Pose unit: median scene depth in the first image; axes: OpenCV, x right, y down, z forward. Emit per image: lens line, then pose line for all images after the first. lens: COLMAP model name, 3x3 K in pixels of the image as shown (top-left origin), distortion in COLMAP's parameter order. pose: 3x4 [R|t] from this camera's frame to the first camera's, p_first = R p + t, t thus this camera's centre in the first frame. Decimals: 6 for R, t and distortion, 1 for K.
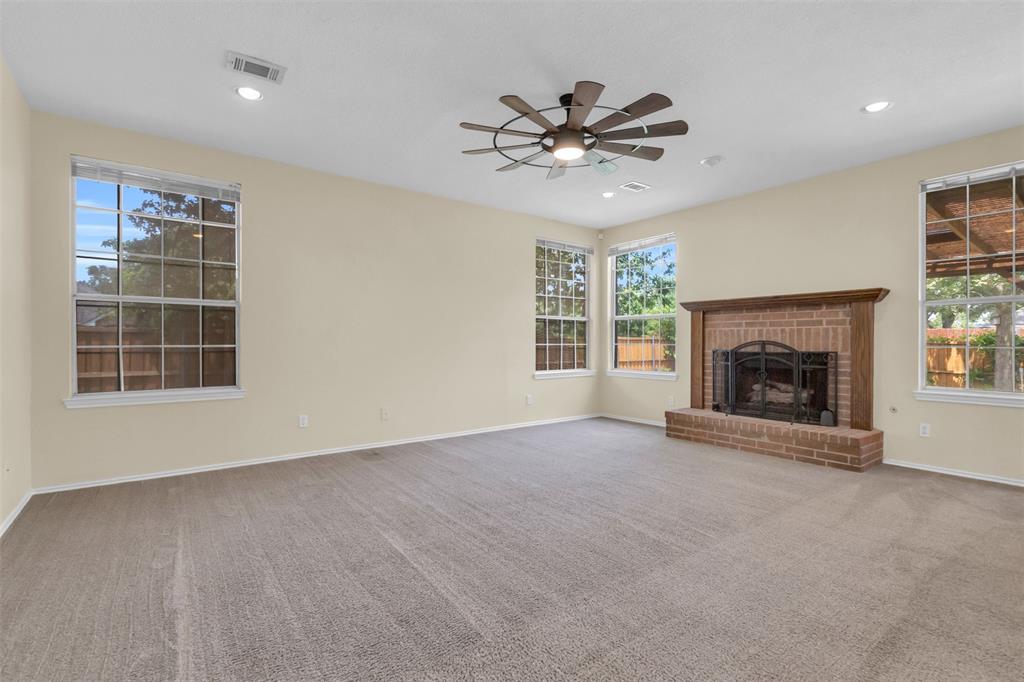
lens RADIAL K [[471.9, 0, 511.4], [0, 471.9, 341.0], [0, 0, 1]] dist [0.002970, 0.000369]
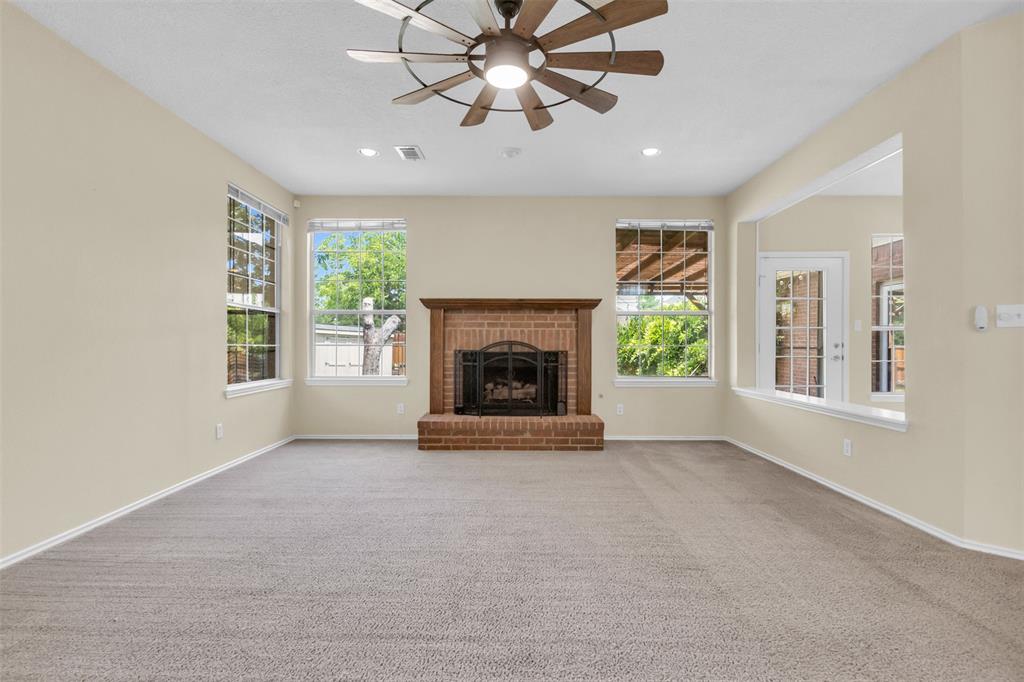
lens RADIAL K [[471.9, 0, 510.8], [0, 471.9, 340.4], [0, 0, 1]] dist [0.002970, 0.000369]
pose [[0.609732, 0.005386, 0.792589, -0.292645], [-0.003794, 0.999985, -0.003876, 0.002426], [-0.792599, -0.000643, 0.609743, 0.369148]]
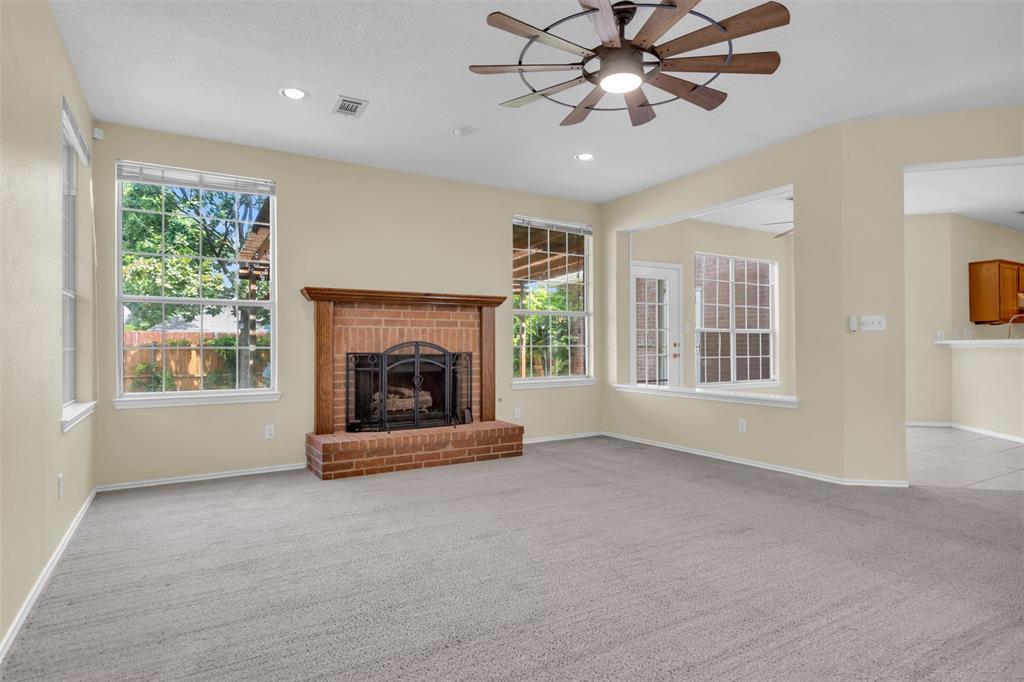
lens RADIAL K [[554.9, 0, 514.3], [0, 554.9, 337.4], [0, 0, 1]] dist [0.004242, -0.000430]
pose [[0.109377, 0.012330, 0.993924, -0.498473], [0.001059, 0.999921, -0.012521, 0.005175], [-0.994000, 0.002422, 0.109355, 0.707798]]
